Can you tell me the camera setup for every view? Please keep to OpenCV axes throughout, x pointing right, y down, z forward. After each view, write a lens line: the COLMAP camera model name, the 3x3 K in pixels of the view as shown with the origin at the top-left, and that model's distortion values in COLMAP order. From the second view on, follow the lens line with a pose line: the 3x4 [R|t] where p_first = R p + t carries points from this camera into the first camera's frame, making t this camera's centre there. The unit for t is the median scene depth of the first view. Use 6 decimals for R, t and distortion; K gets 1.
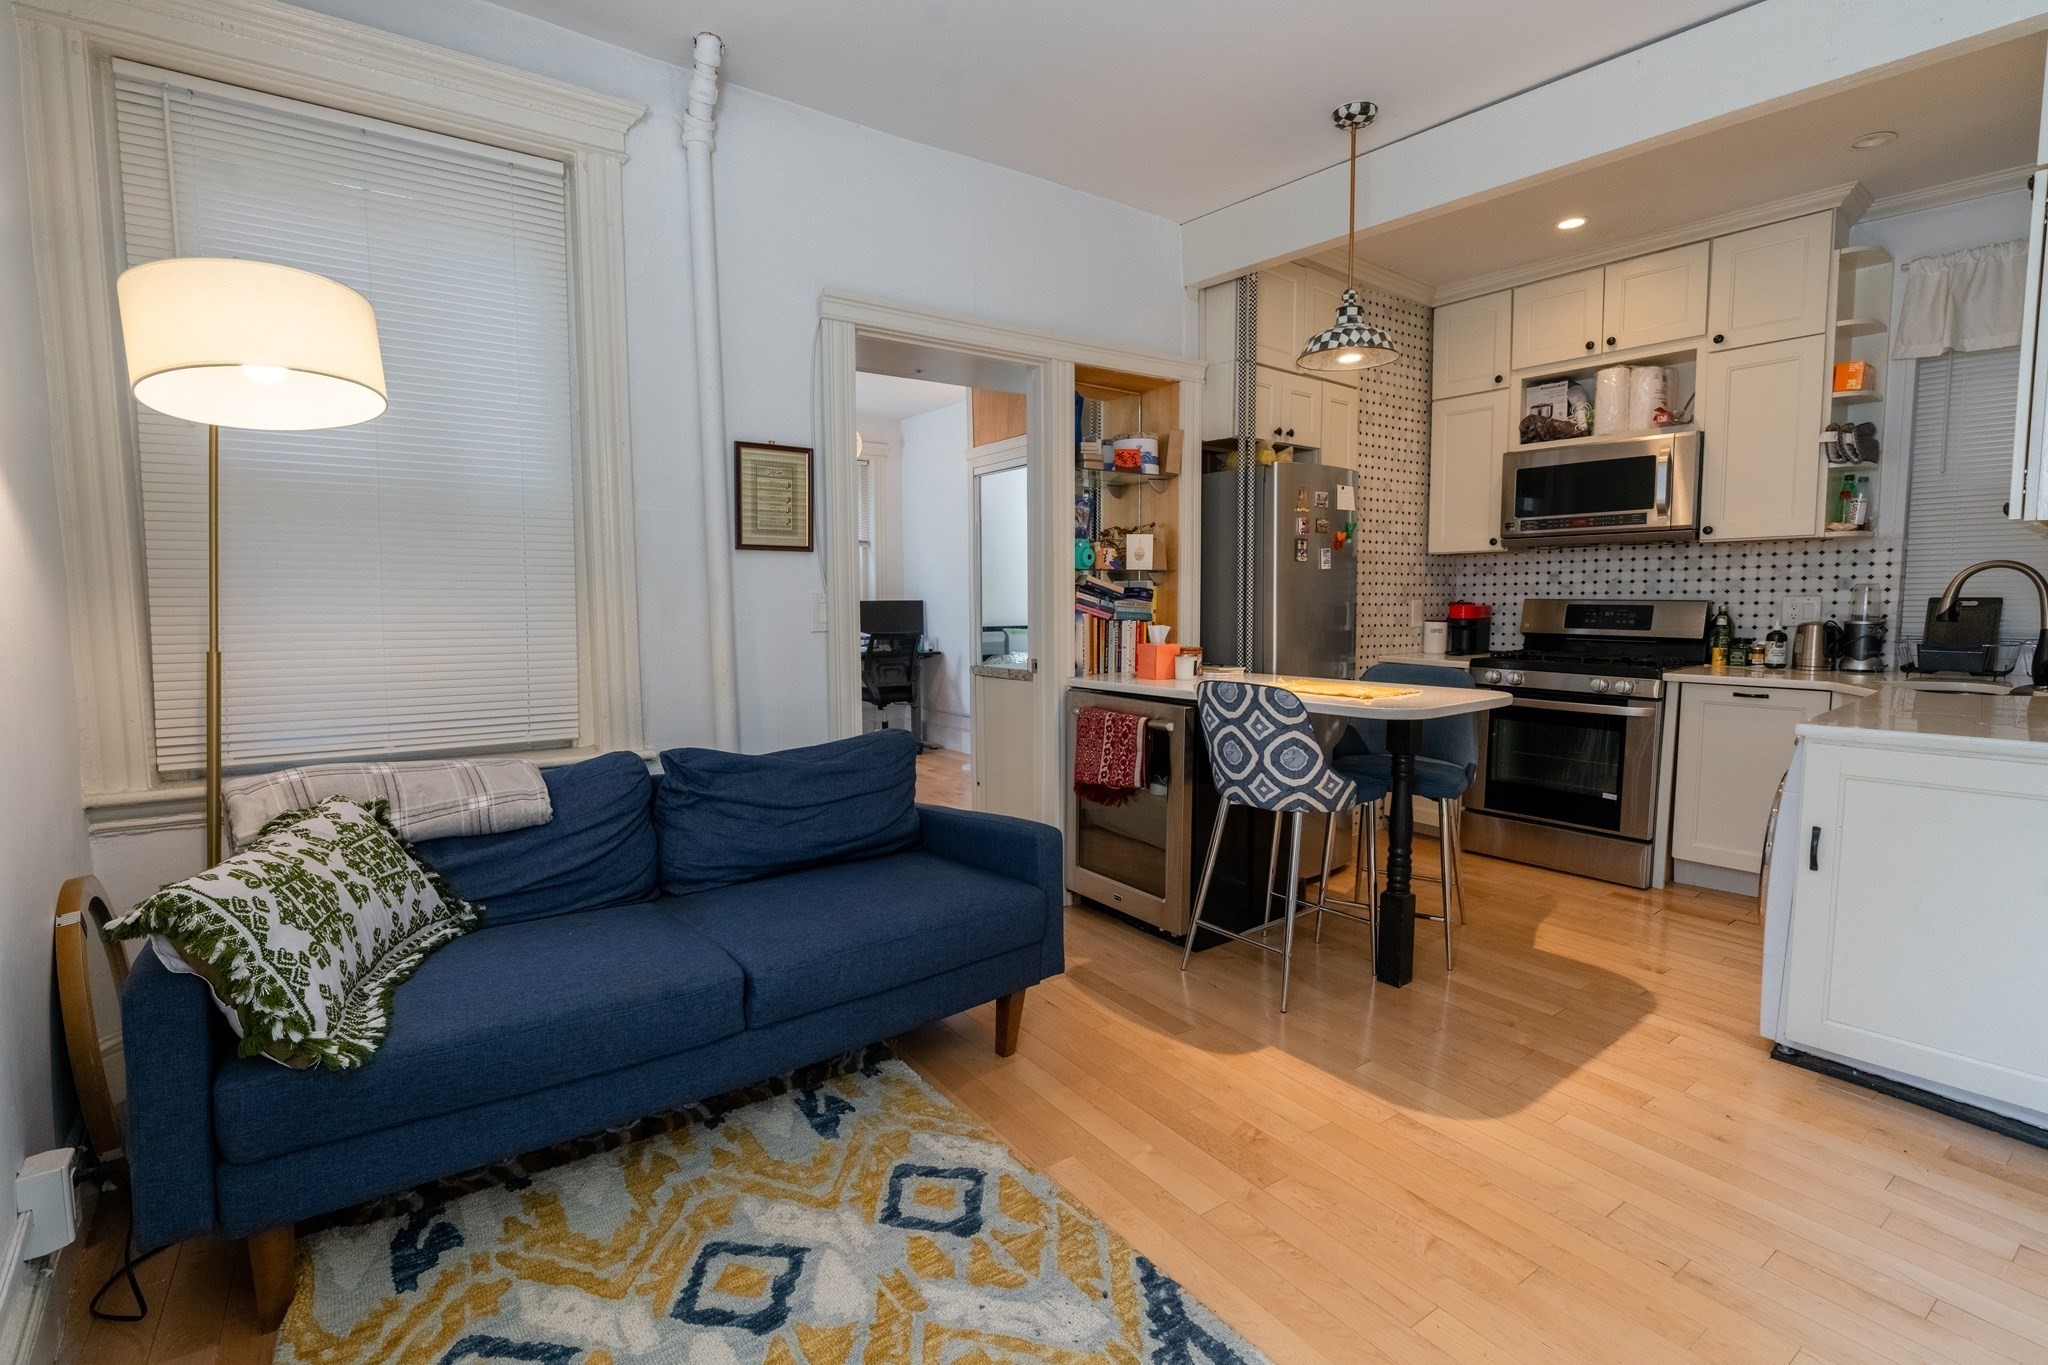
lens RADIAL K [[979.6, 0, 1009.5], [0, 979.6, 682.7], [0, 0, 1]] dist [-0.001685, 0.000866]
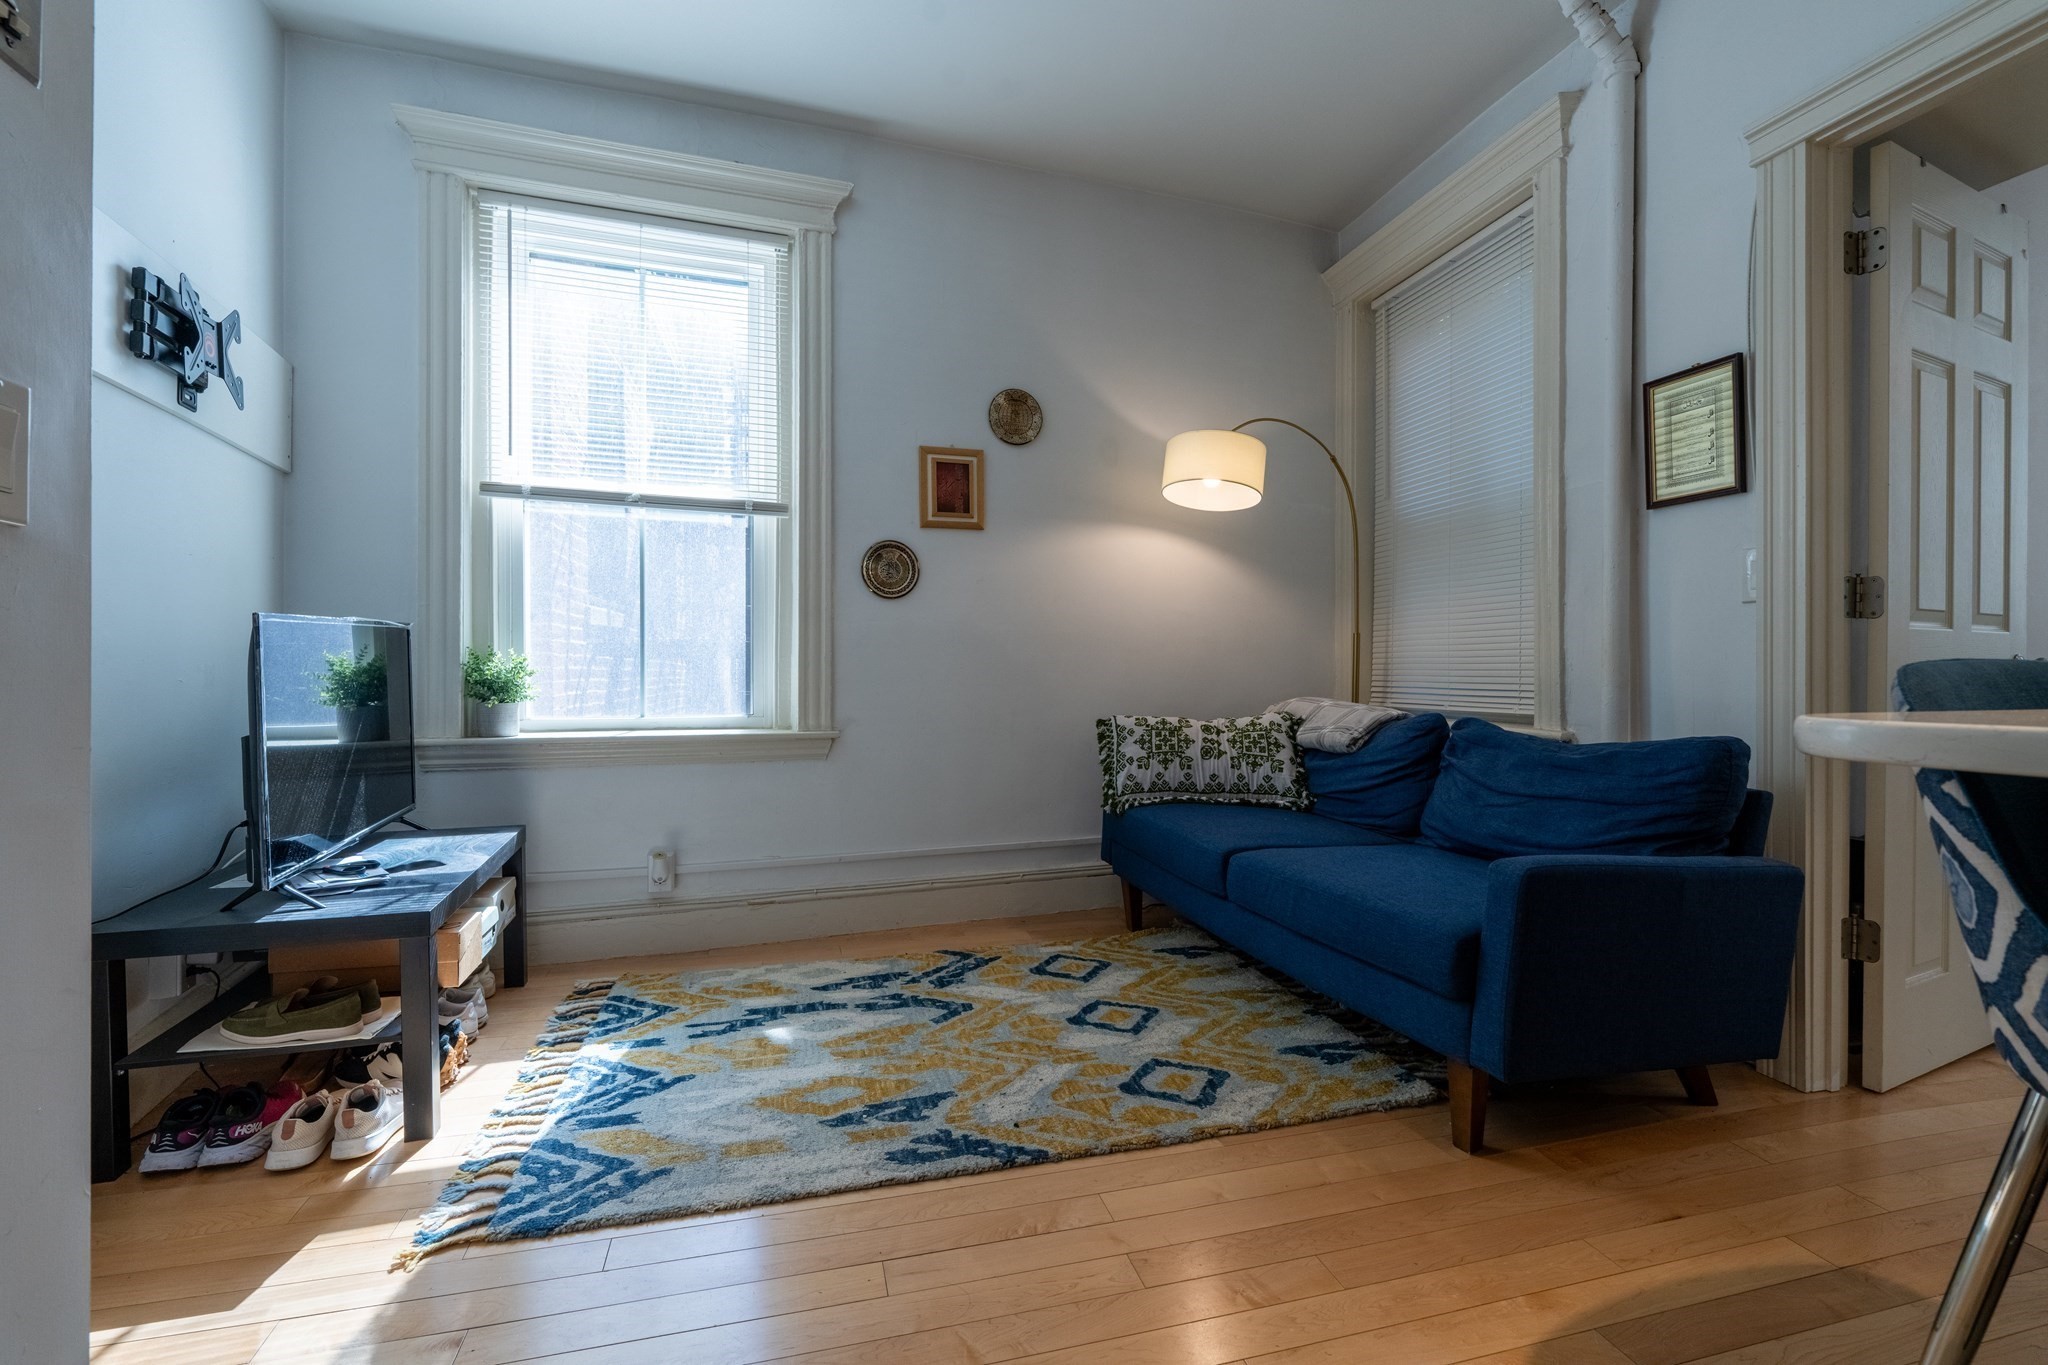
lens RADIAL K [[892.7, 0, 1037.0], [0, 892.7, 690.7], [0, 0, 1]] dist [-0.001062, 0.000047]
pose [[-0.385744, 0.003199, -0.922600, 0.485318], [-0.090546, 0.995035, 0.041307, 0.026099], [0.918152, 0.099472, -0.383539, 0.626464]]
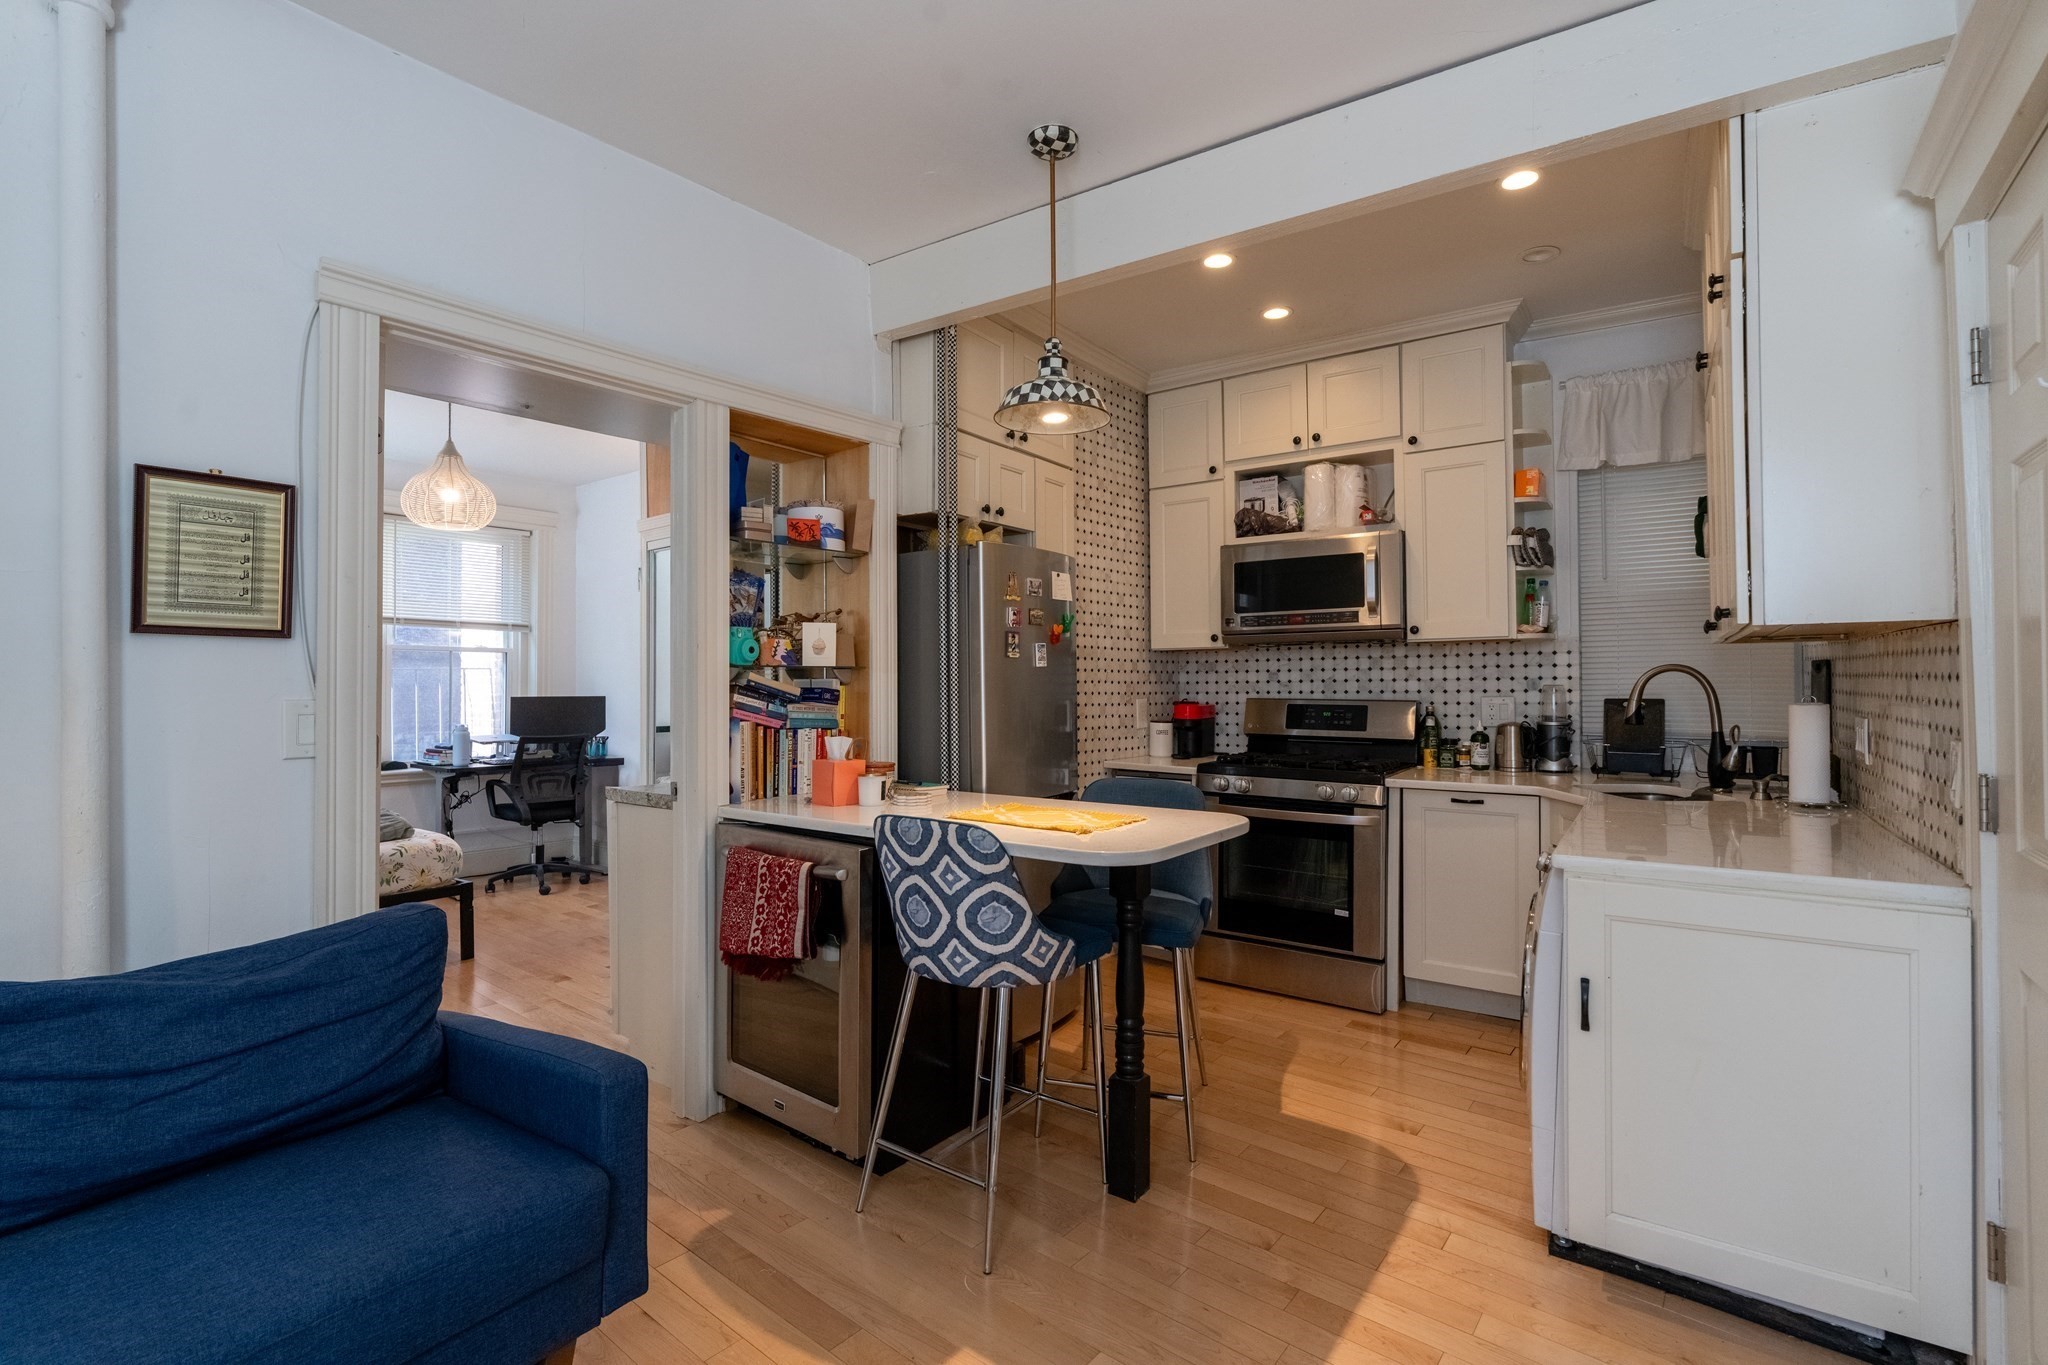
lens RADIAL K [[963.2, 0, 1038.5], [0, 963.2, 671.7], [0, 0, 1]] dist [-0.006072, 0.000357]
pose [[0.959979, 0.005571, 0.280016, 0.082932], [0.022856, 0.994909, -0.098151, -0.028296], [-0.279137, 0.100623, 0.954965, 0.190251]]
